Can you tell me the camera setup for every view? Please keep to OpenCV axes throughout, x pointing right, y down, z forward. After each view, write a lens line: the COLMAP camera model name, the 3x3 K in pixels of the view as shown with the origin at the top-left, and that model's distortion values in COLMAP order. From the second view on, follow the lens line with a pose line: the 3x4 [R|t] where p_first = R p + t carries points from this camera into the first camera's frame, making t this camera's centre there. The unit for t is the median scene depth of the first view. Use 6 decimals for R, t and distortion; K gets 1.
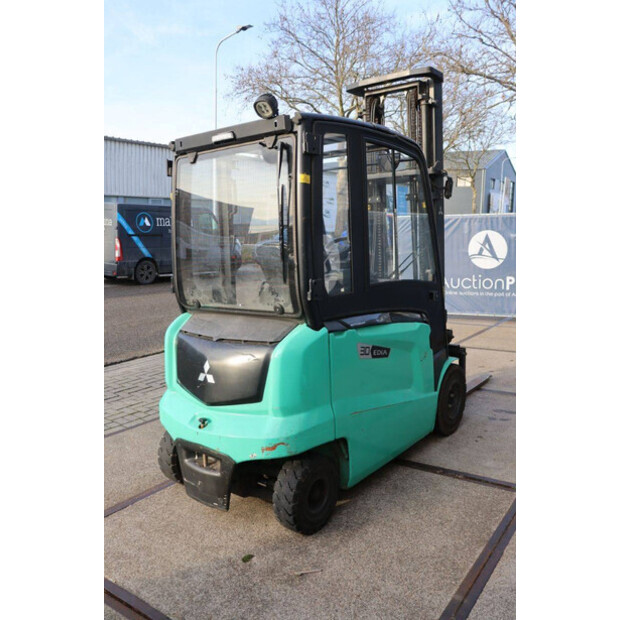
lens RADIAL K [[530.3, 0, 307.4], [0, 530.3, 314.9], [0, 0, 1]] dist [-0.089035, 0.031571]
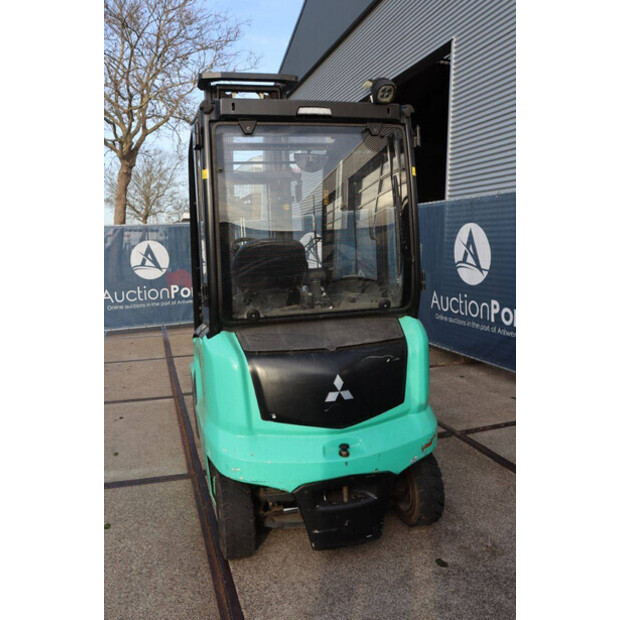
lens RADIAL K [[530.3, 0, 304.4], [0, 530.3, 314.1], [0, 0, 1]] dist [-0.089035, 0.031571]
pose [[0.605508, -0.103840, 0.789036, -0.807801], [0.132492, 0.990768, 0.028714, -0.036903], [-0.784733, 0.087154, 0.613676, 0.480914]]
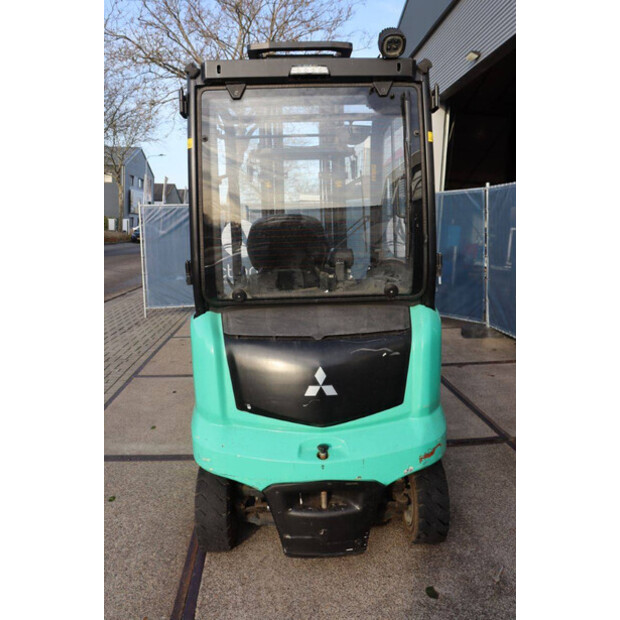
lens RADIAL K [[525.1, 0, 305.3], [0, 525.1, 308.7], [0, 0, 1]] dist [-0.110666, 0.069828]
pose [[0.768523, -0.089034, 0.633597, -0.615991], [0.092682, 0.995317, 0.027444, -0.015972], [-0.633073, 0.037632, 0.773177, 0.408193]]
